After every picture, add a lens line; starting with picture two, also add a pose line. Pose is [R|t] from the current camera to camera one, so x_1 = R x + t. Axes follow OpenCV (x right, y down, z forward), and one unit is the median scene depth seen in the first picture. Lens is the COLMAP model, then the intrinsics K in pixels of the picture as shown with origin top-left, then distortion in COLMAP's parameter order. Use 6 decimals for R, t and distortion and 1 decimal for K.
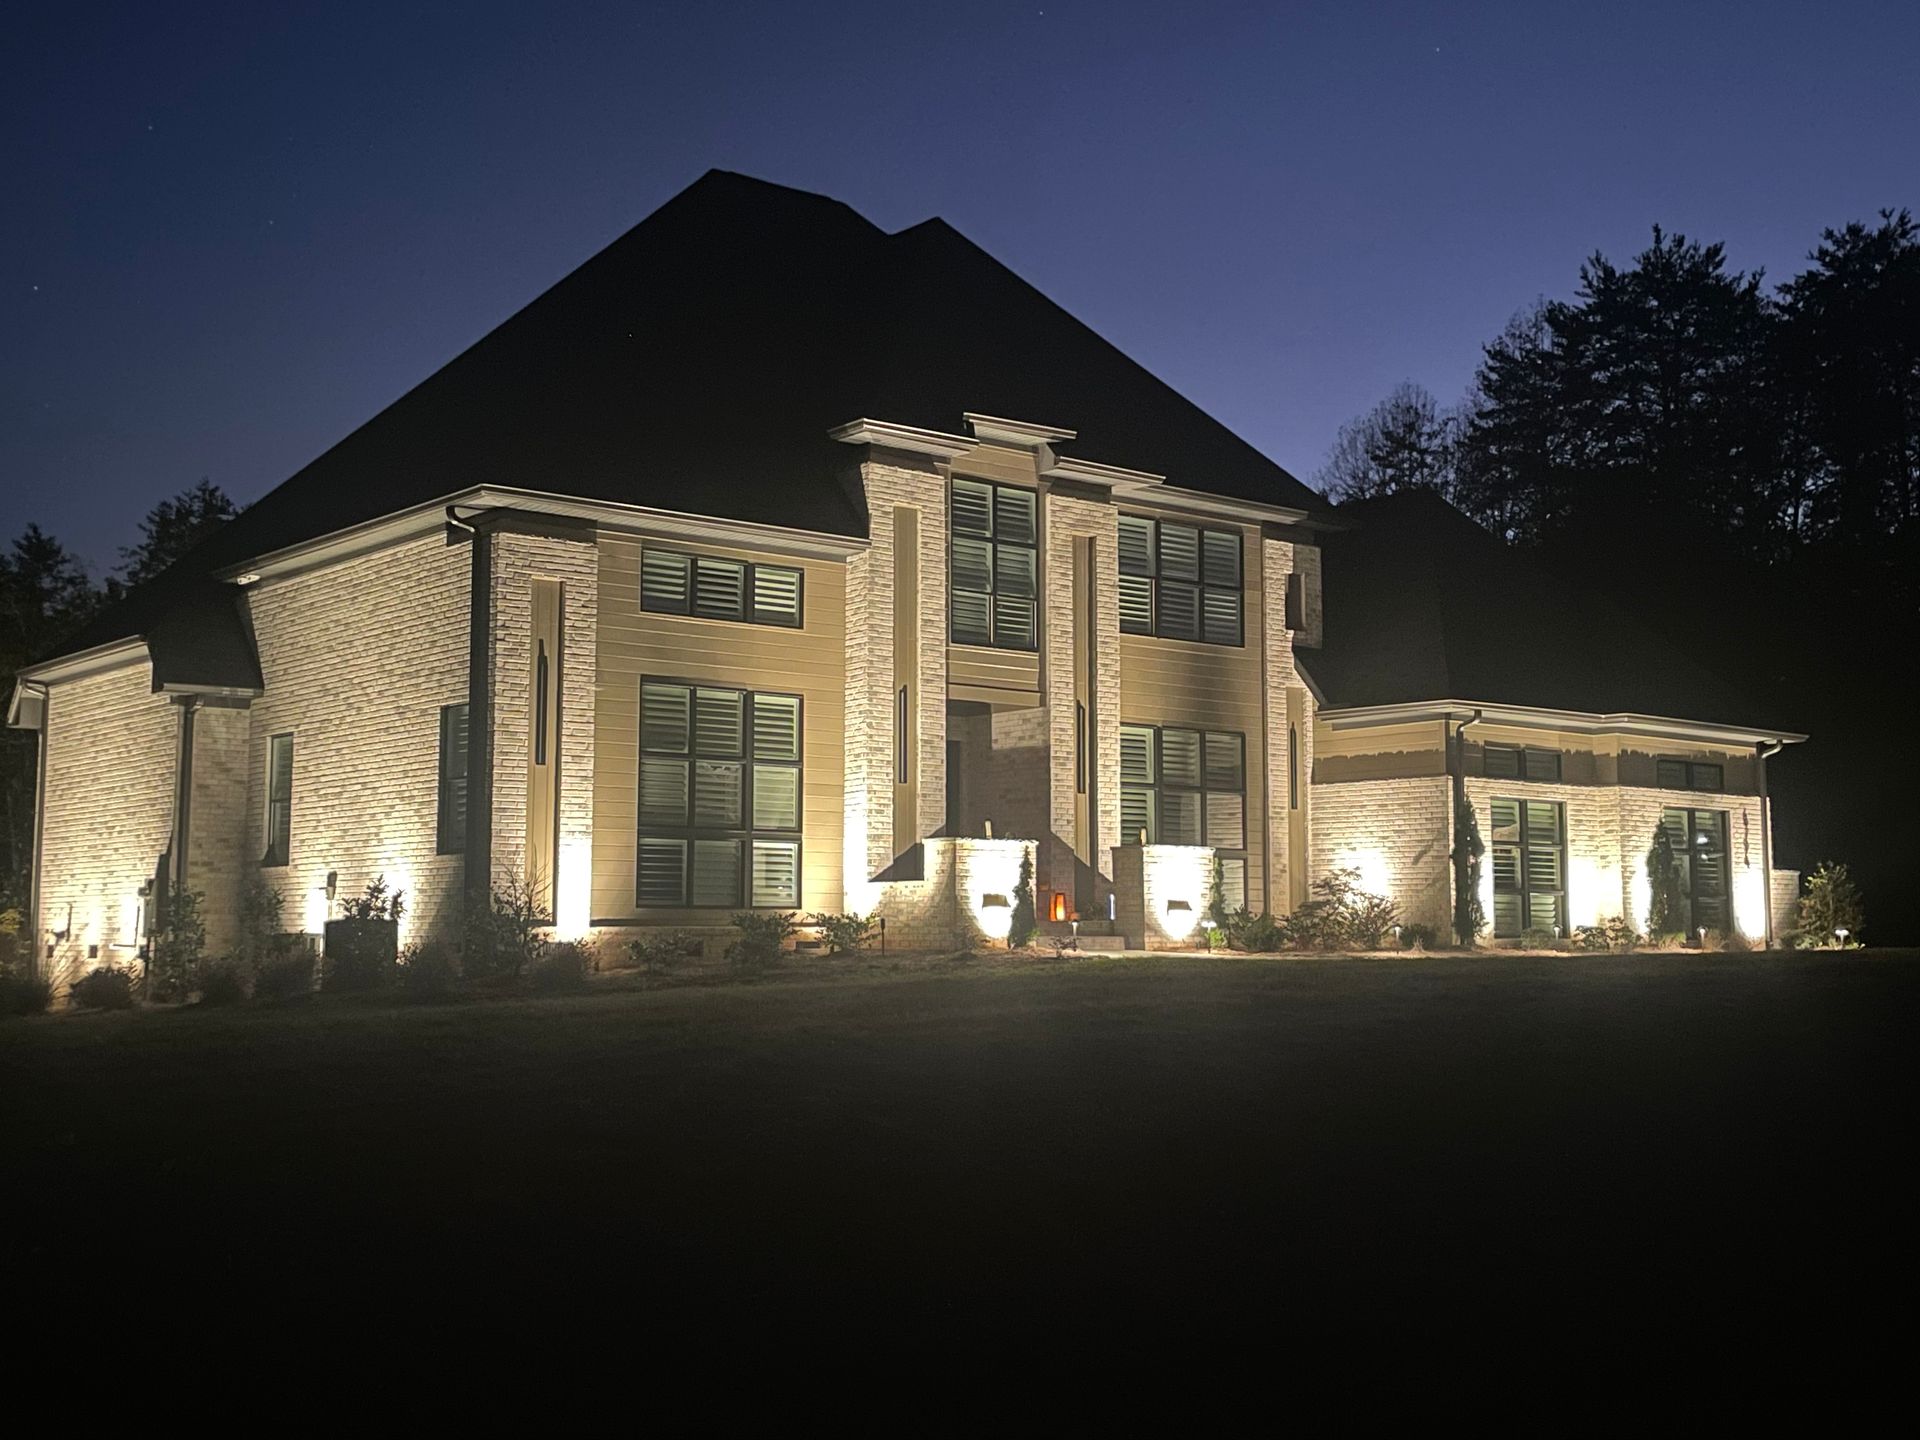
lens RADIAL K [[2174.8, 0, 962.8], [0, 2174.8, 687.8], [0, 0, 1]] dist [0.153282, -0.320420]
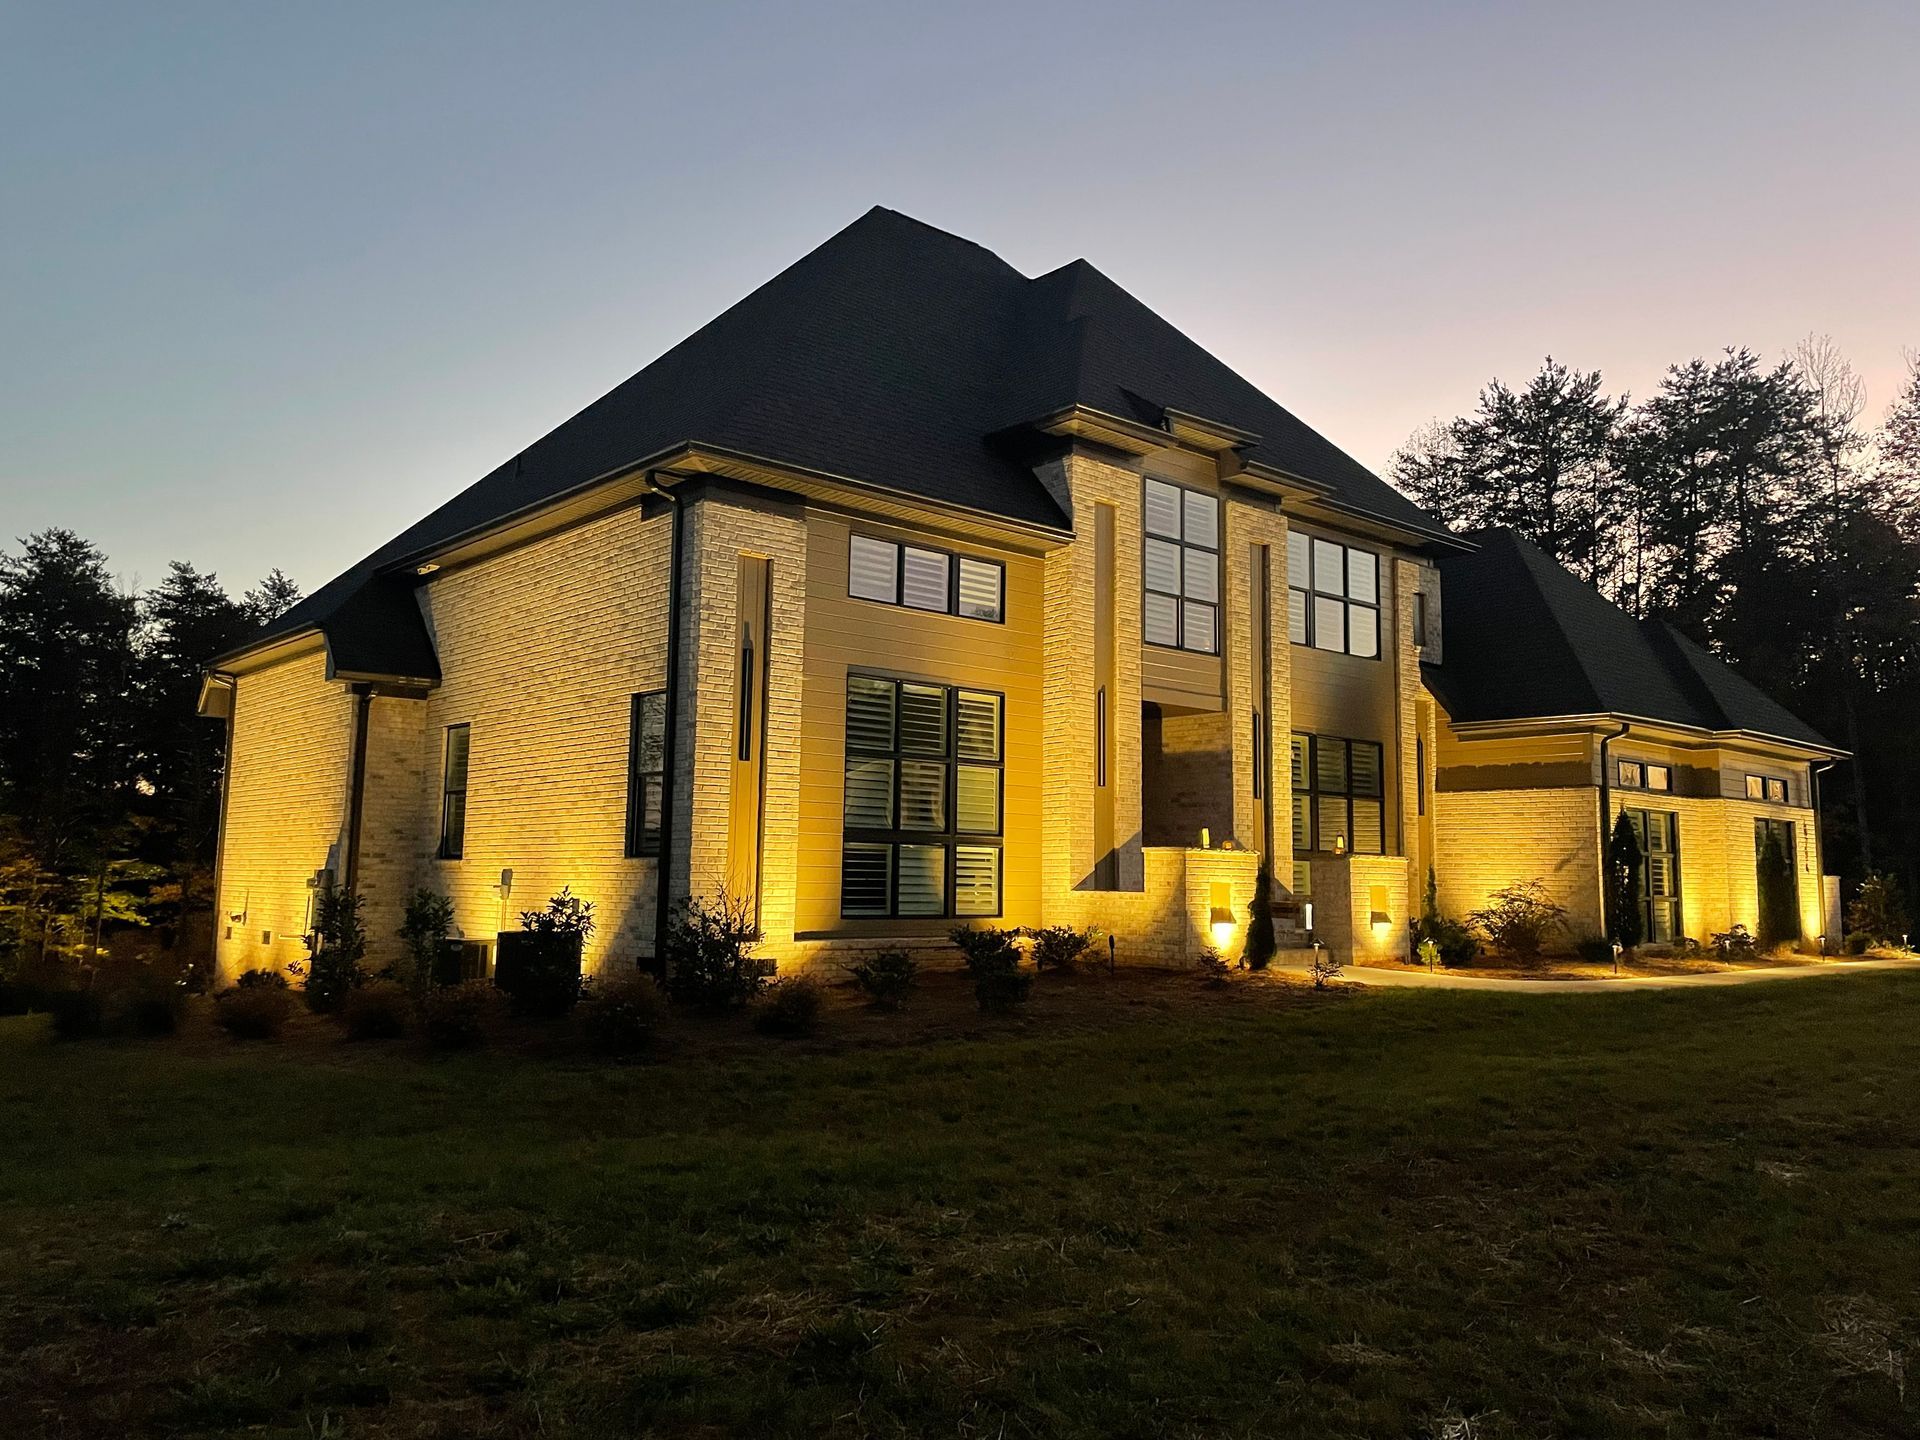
lens RADIAL K [[1418.6, 0, 956.1], [0, 1418.6, 697.6], [0, 0, 1]] dist [0.109579, -0.133117]
pose [[0.999463, 0.018600, 0.026983, -0.105334], [-0.018276, 0.999758, -0.012213, 0.012789], [-0.027203, 0.011713, 0.999561, 0.355321]]
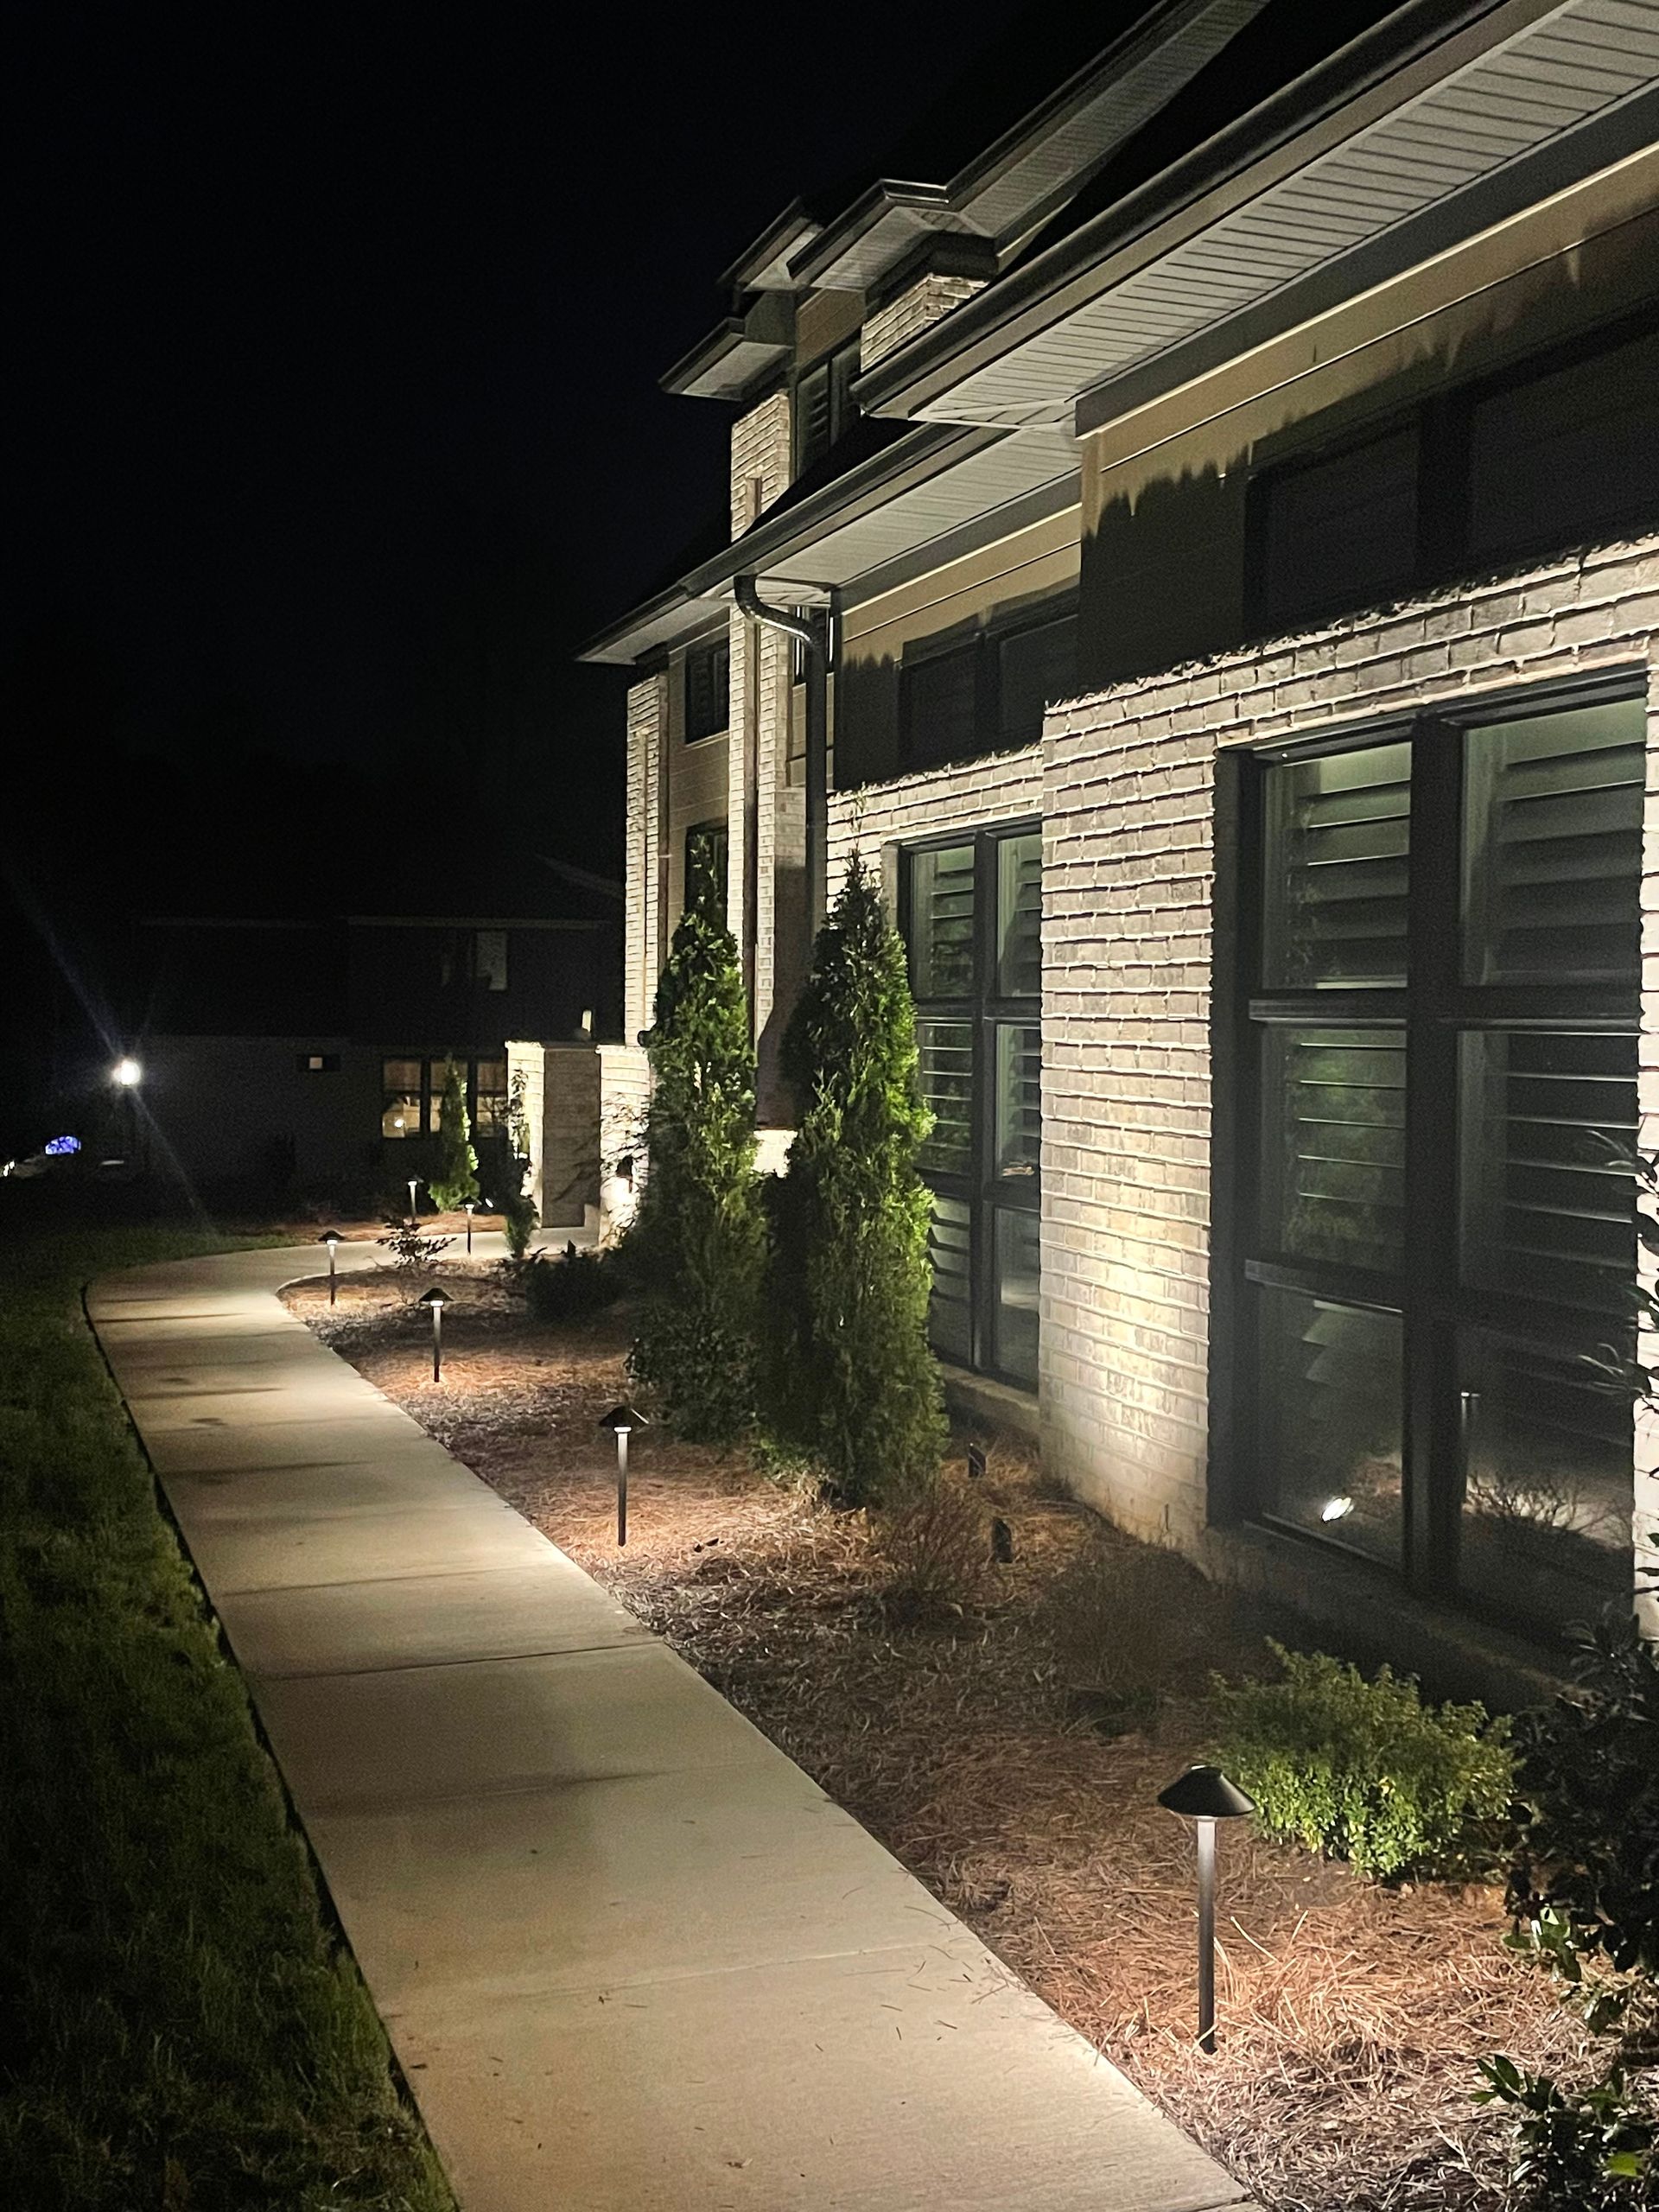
lens RADIAL K [[2505.5, 0, 980.2], [0, 2505.5, 1100.2], [0, 0, 1]] dist [0.153282, -0.320420]
pose [[-0.296735, 0.022694, -0.954690, 0.596146], [0.097007, 0.995262, -0.006493, 0.093376], [0.950020, -0.094539, -0.297531, 1.208065]]
